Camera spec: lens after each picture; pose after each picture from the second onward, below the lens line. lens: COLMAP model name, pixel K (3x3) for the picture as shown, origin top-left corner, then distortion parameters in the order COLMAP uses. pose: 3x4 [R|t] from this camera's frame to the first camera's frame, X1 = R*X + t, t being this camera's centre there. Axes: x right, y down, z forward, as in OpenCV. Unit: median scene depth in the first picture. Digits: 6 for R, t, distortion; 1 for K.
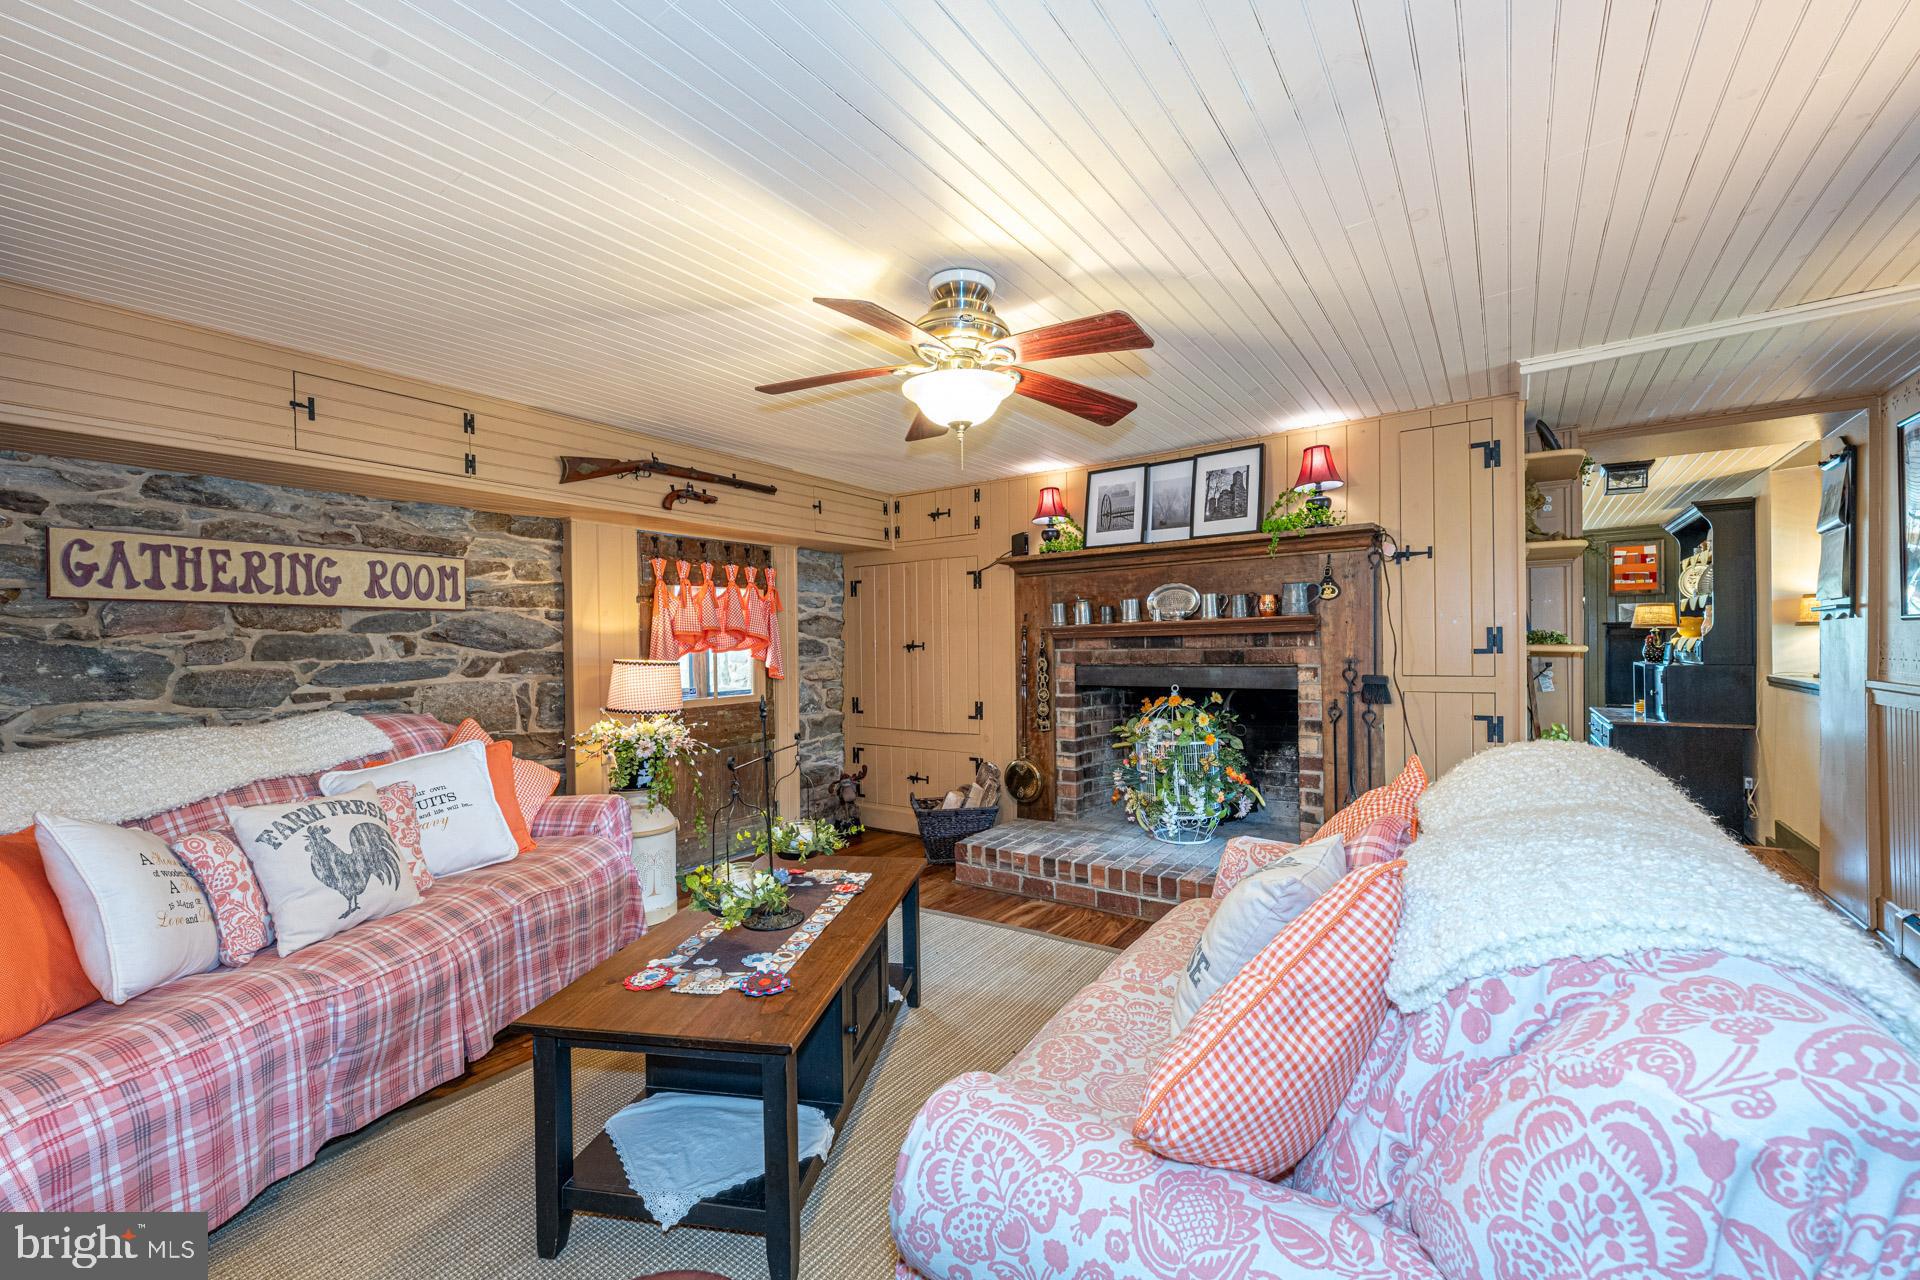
lens RADIAL K [[763.7, 0, 952.5], [0, 763.7, 649.3], [0, 0, 1]] dist [0.001840, 0.000166]
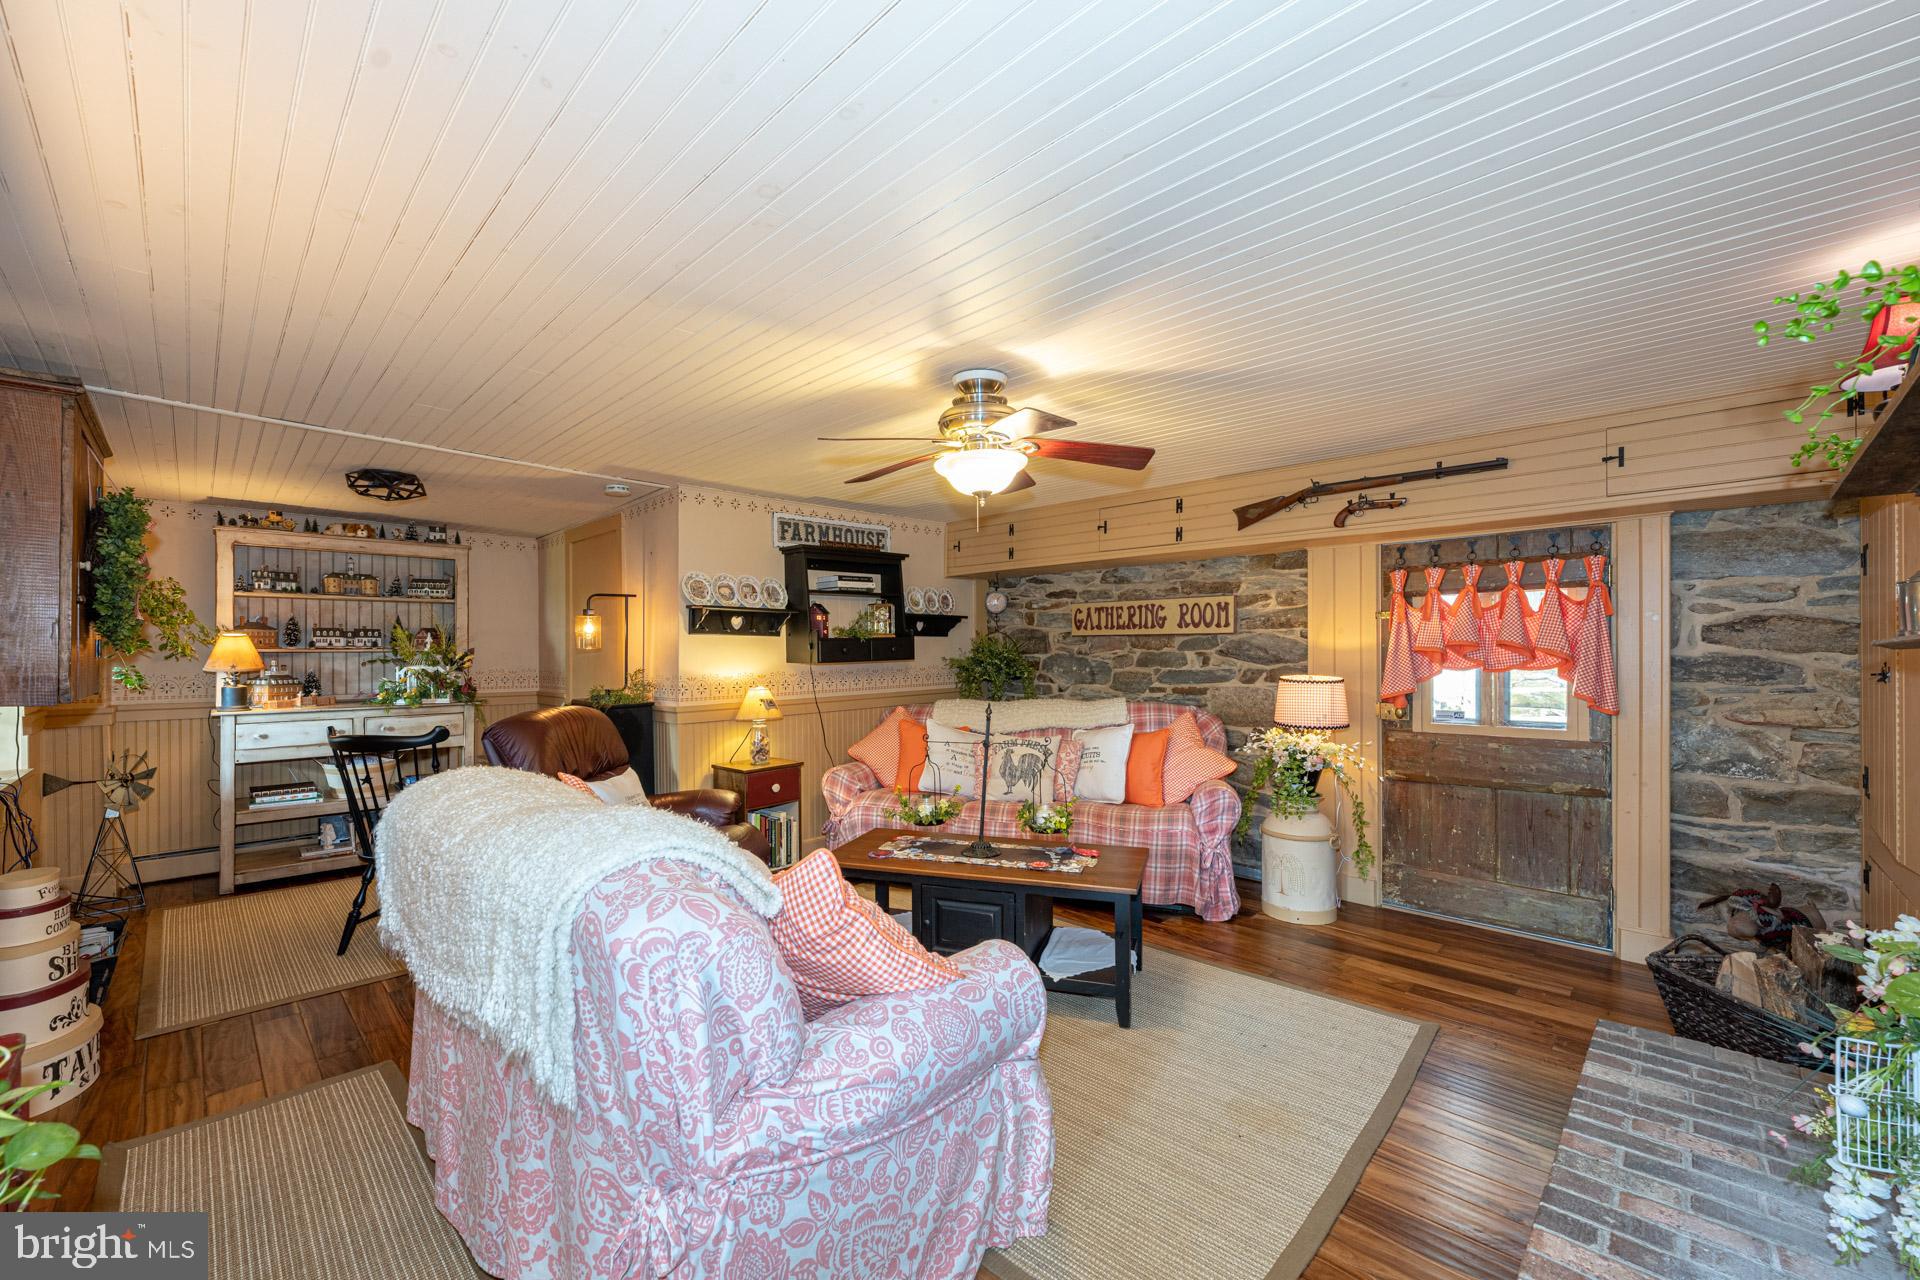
lens RADIAL K [[763.7, 0, 952.5], [0, 763.7, 649.3], [0, 0, 1]] dist [0.001840, 0.000166]
pose [[-0.152885, 0.010297, -0.988190, 0.803288], [0.001458, 0.999947, 0.010194, -0.039377], [0.988243, 0.000118, -0.152892, 0.753116]]
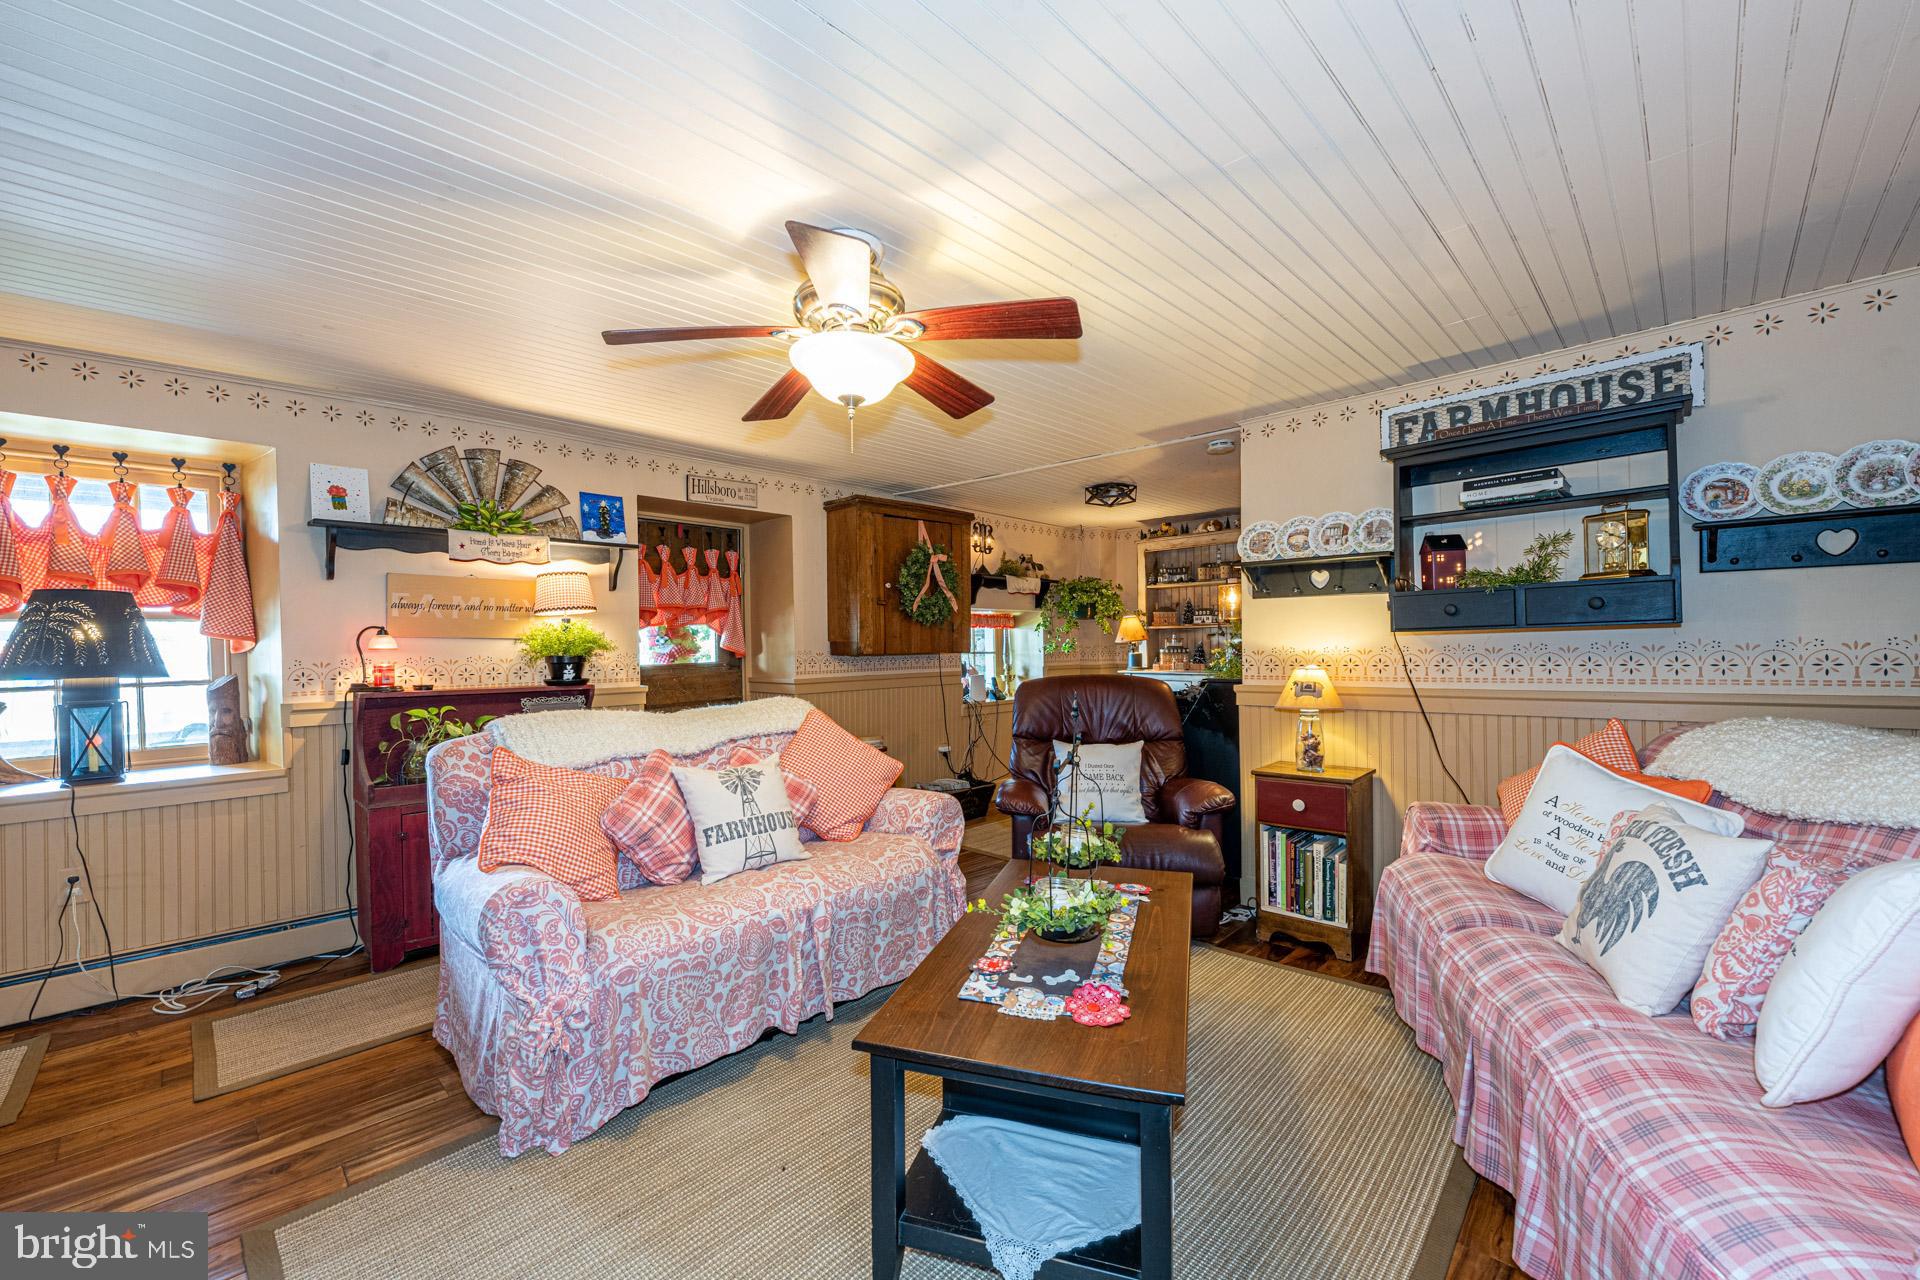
lens RADIAL K [[763.7, 0, 952.5], [0, 763.7, 649.3], [0, 0, 1]] dist [0.001840, 0.000166]
pose [[-0.989038, 0.023860, 0.145718, -0.153671], [0.025555, 0.999626, 0.009767, -0.002019], [-0.145430, 0.013384, -0.989278, 1.244732]]
